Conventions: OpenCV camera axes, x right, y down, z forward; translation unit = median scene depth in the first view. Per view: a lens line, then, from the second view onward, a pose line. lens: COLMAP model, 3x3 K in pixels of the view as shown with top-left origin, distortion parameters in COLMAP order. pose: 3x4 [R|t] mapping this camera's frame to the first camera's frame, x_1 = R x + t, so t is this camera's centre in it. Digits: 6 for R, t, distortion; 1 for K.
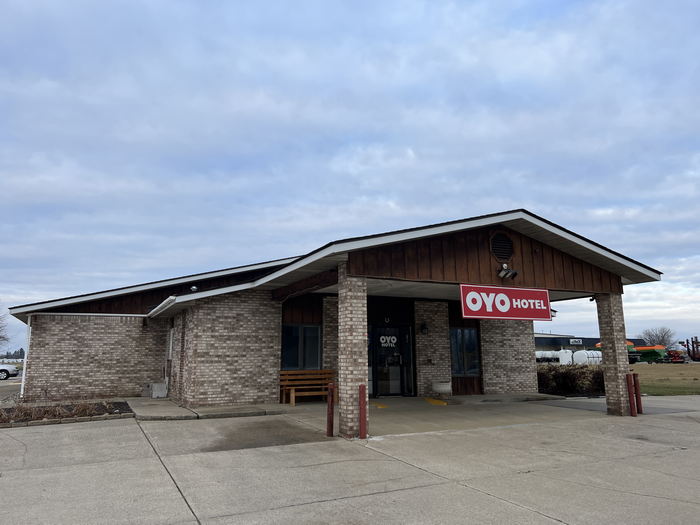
lens RADIAL K [[532.8, 0, 350.5], [0, 532.8, 254.7], [0, 0, 1]] dist [0.103326, -0.110132]
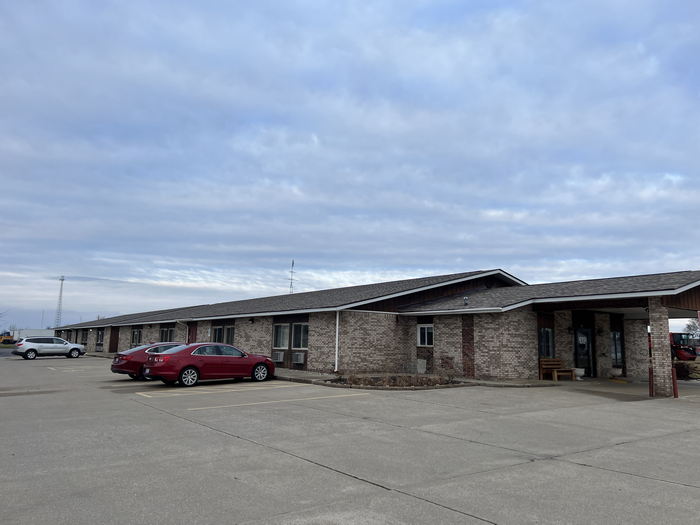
lens RADIAL K [[540.5, 0, 337.4], [0, 540.5, 255.5], [0, 0, 1]] dist [0.065916, -0.117044]
pose [[0.984308, 0.056687, 0.167106, -0.819702], [-0.061230, 0.997878, 0.022158, -0.058376], [-0.165496, -0.032042, 0.985690, -0.335719]]
